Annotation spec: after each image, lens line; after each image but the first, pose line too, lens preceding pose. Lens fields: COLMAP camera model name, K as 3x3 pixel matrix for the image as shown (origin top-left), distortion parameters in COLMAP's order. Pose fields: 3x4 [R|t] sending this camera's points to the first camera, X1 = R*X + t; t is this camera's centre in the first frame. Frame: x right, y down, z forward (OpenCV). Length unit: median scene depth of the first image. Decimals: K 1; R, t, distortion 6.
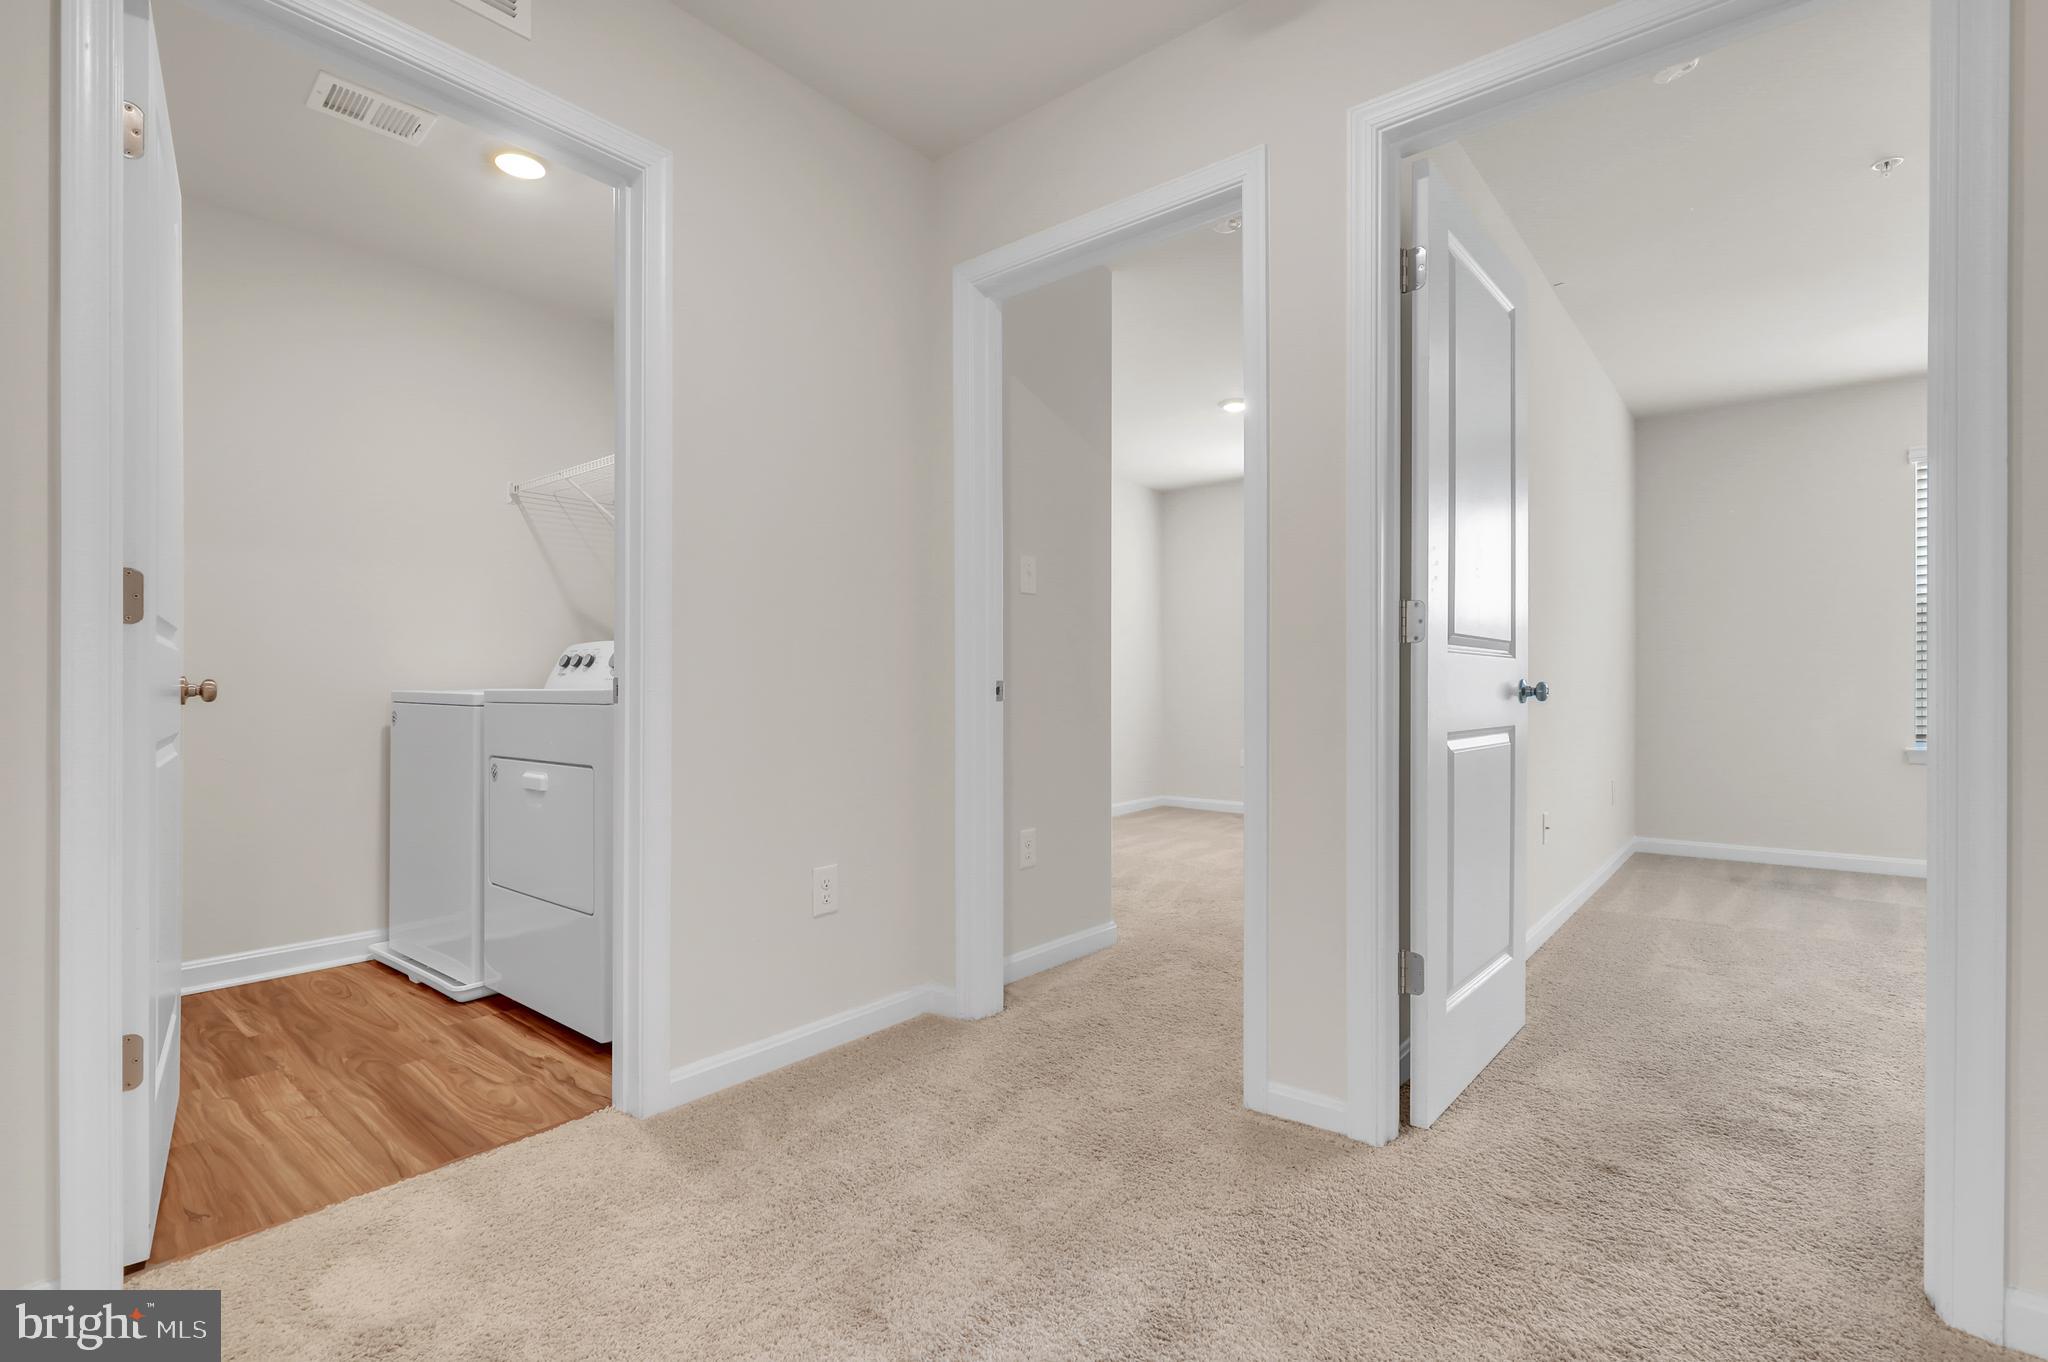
lens RADIAL K [[947.3, 0, 1028.9], [0, 947.3, 674.8], [0, 0, 1]] dist [0.003141, 0.000780]
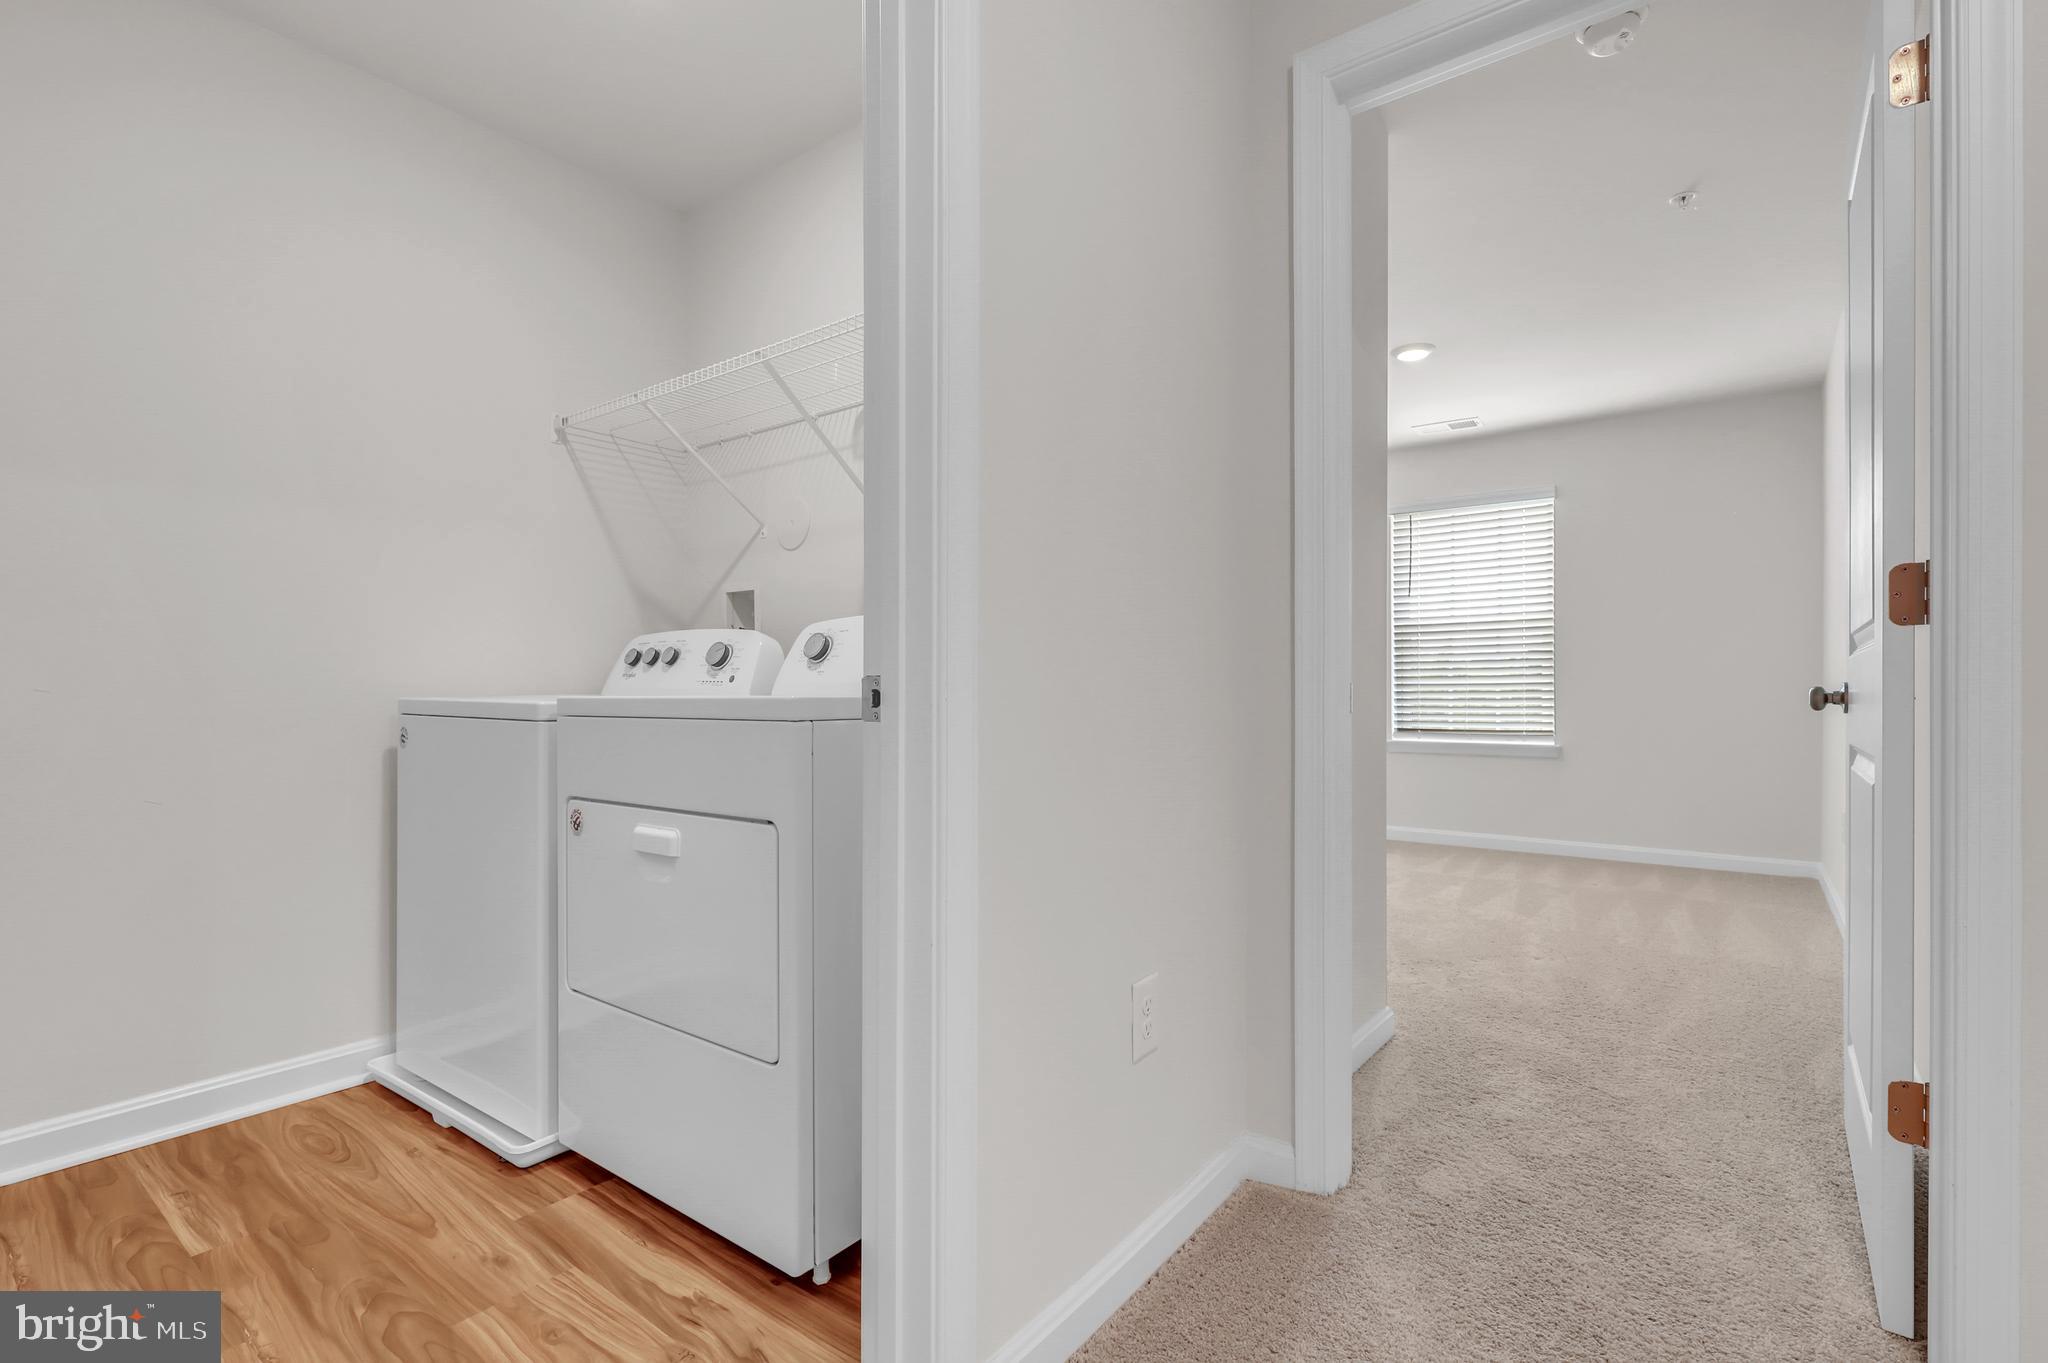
lens RADIAL K [[939.6, 0, 1027.2], [0, 939.6, 685.6], [0, 0, 1]] dist [0.000524, -0.000537]
pose [[0.998970, 0.000772, 0.045367, -0.277339], [-0.000981, 0.999989, 0.004577, 0.004812], [-0.045363, -0.004617, 0.998960, 0.330897]]
